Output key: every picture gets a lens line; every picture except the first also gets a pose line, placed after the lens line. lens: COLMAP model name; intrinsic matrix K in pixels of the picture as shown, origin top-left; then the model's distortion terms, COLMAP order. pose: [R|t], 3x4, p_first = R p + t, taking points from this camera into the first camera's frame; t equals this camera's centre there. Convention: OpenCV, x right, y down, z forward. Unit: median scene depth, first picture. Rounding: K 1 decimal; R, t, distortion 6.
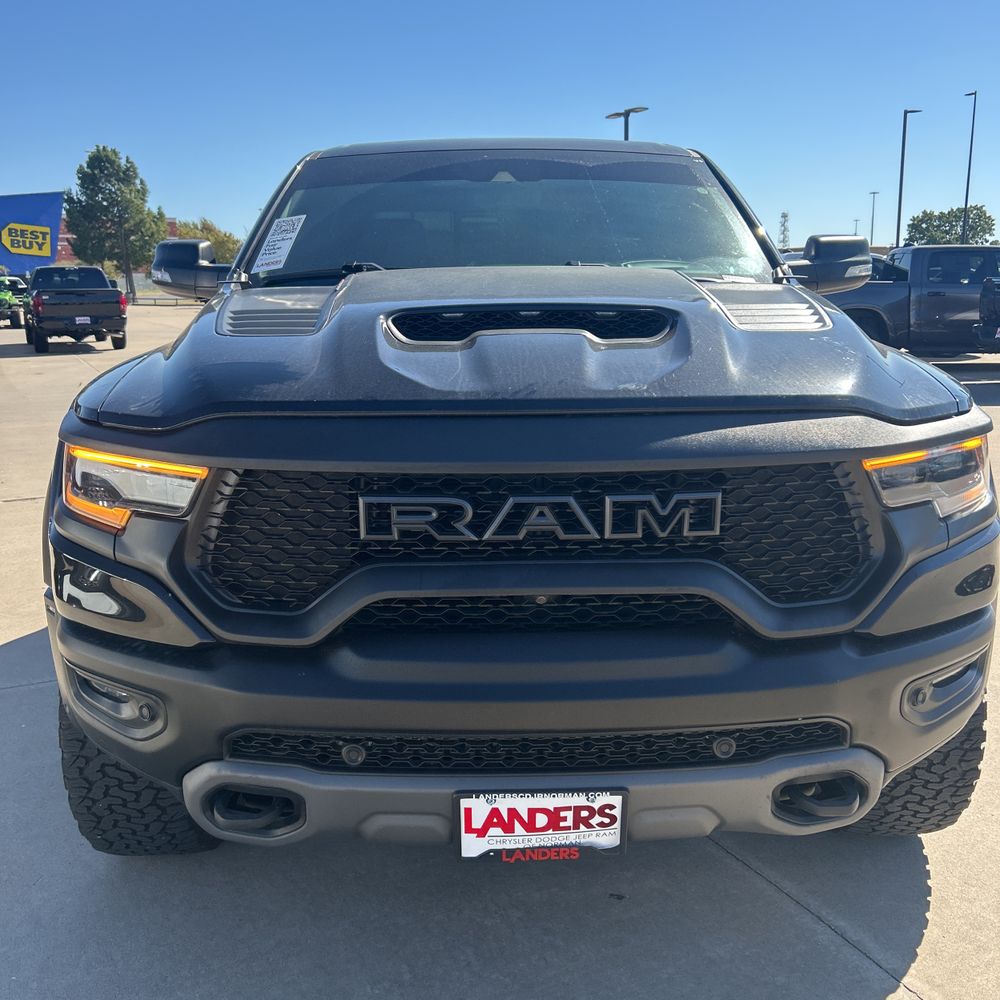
lens RADIAL K [[1004.3, 0, 499.9], [0, 1004.3, 494.8], [0, 0, 1]] dist [0.010765, 0.000000]
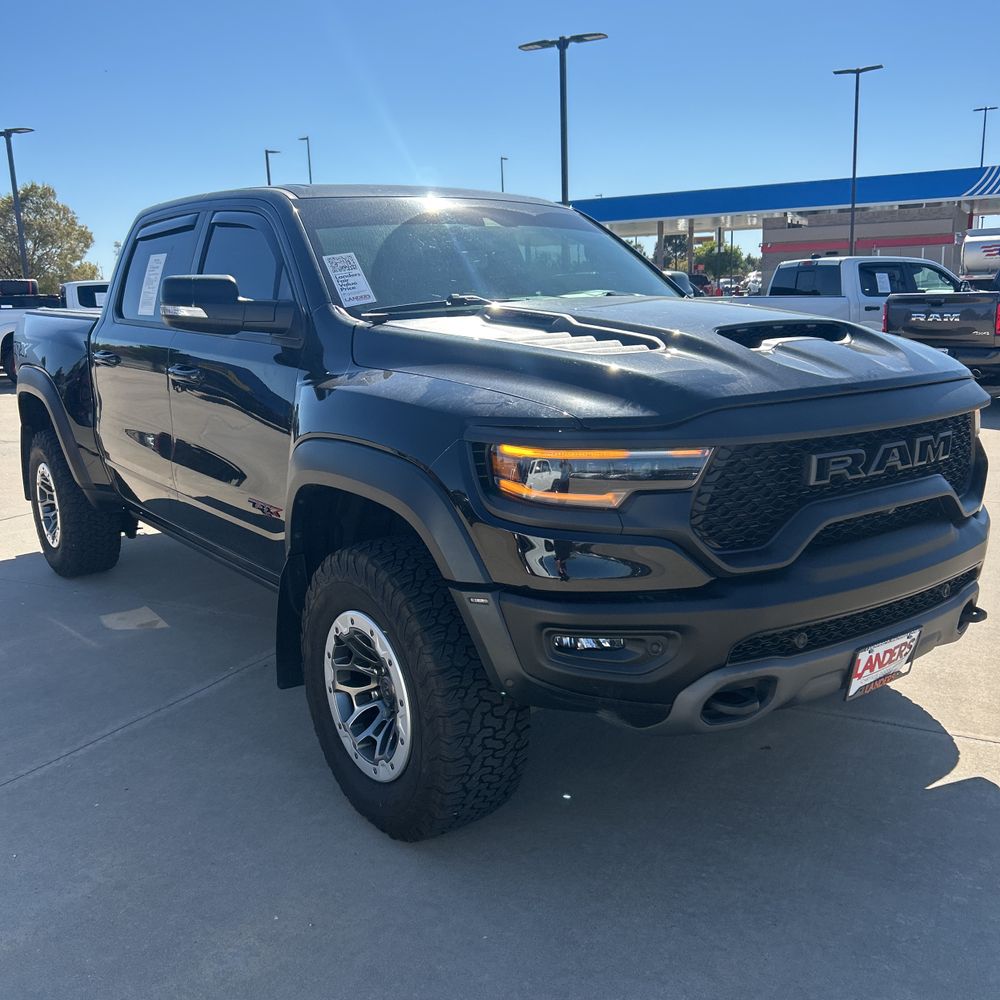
lens RADIAL K [[1004.3, 0, 493.5], [0, 1004.3, 498.2], [0, 0, 1]] dist [0.010765, 0.000000]
pose [[0.823079, -0.122190, 0.554626, -1.257999], [0.136010, 0.990572, 0.016391, -0.021650], [-0.551400, 0.061944, 0.831938, 0.047409]]
